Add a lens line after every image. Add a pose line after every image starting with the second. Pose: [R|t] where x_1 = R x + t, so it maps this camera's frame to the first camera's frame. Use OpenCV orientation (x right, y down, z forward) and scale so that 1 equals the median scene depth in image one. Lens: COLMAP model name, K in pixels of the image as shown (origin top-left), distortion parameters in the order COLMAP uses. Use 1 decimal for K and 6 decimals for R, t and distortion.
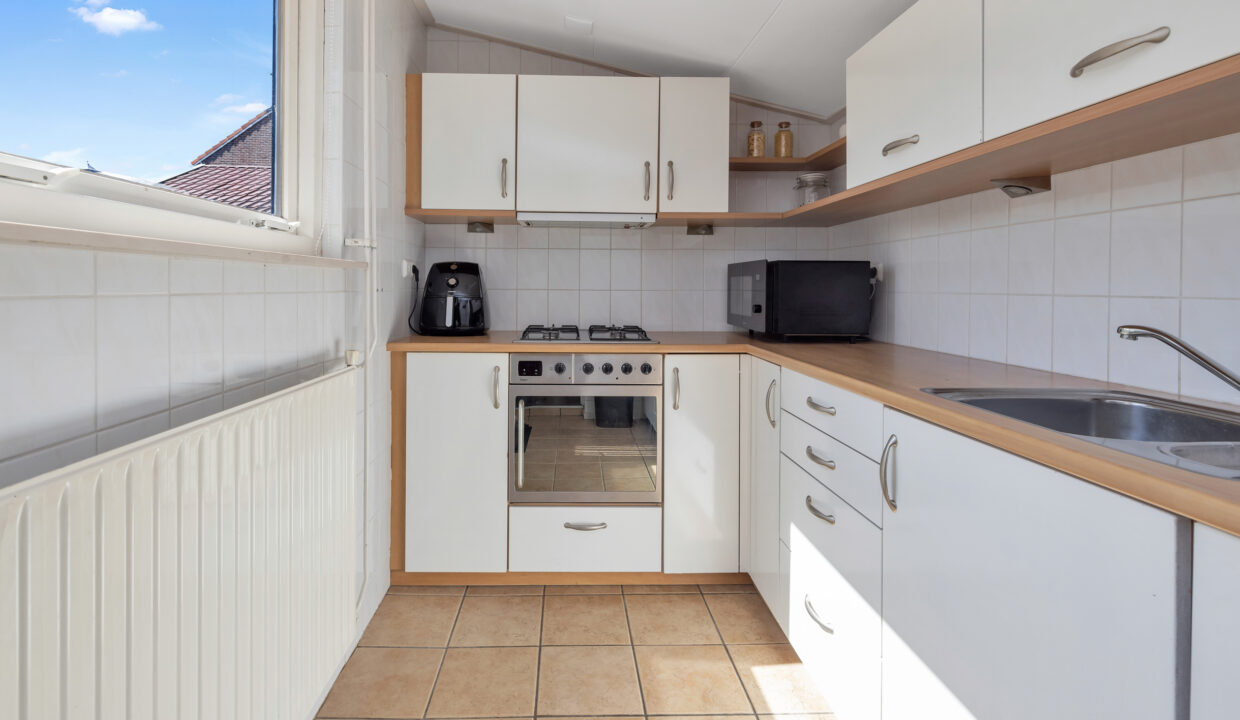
lens RADIAL K [[549.5, 0, 582.9], [0, 549.5, 296.4], [0, 0, 1]] dist [0.007315, -0.001032]
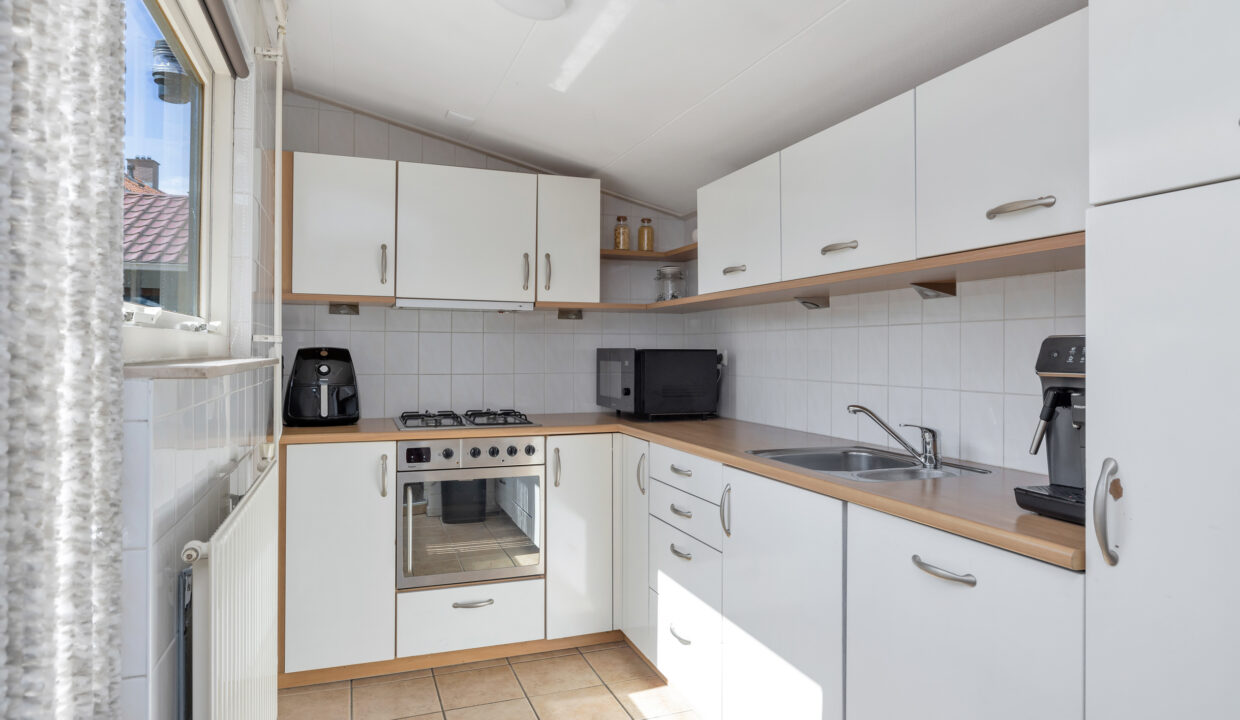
lens RADIAL K [[742.8, 0, 620.8], [0, 742.8, 356.0], [0, 0, 1]] dist [0.008712, 0.000512]
pose [[0.943487, -0.004809, 0.331375, -0.193712], [0.006912, 0.999963, -0.005168, -0.042199], [-0.331338, 0.007166, 0.943485, -0.418755]]
